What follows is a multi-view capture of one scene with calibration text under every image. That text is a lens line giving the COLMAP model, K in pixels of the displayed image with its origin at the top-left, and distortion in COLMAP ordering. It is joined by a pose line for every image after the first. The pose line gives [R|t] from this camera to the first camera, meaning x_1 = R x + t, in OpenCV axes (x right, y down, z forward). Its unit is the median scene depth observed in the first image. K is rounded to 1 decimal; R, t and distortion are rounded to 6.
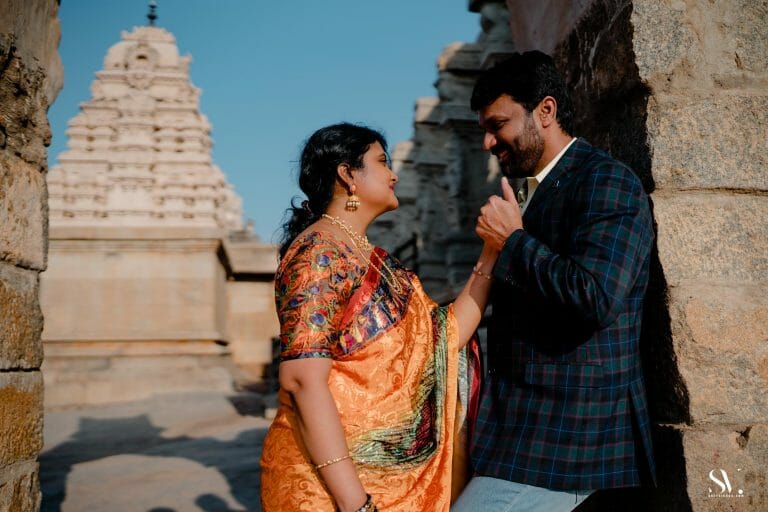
lens RADIAL K [[742.6, 0, 385.7], [0, 742.6, 249.8], [0, 0, 1]] dist [-0.095745, 0.162122]
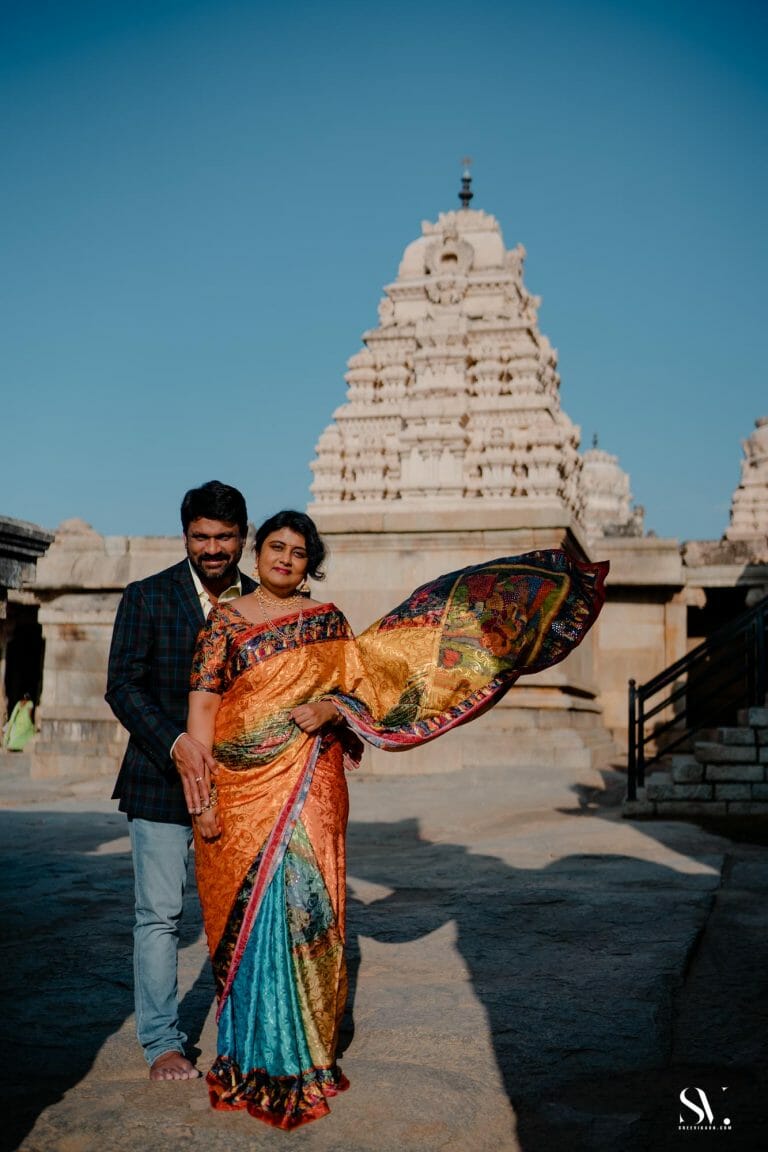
lens RADIAL K [[1093.0, 0, 384.0], [0, 1093.0, 576.0], [0, 0, 1]] dist [-0.054193, 0.001802]
pose [[0.906997, -0.007758, -0.421066, 0.048501], [0.011949, 0.999902, 0.007317, 0.034316], [0.420967, -0.011668, 0.907001, 0.158491]]
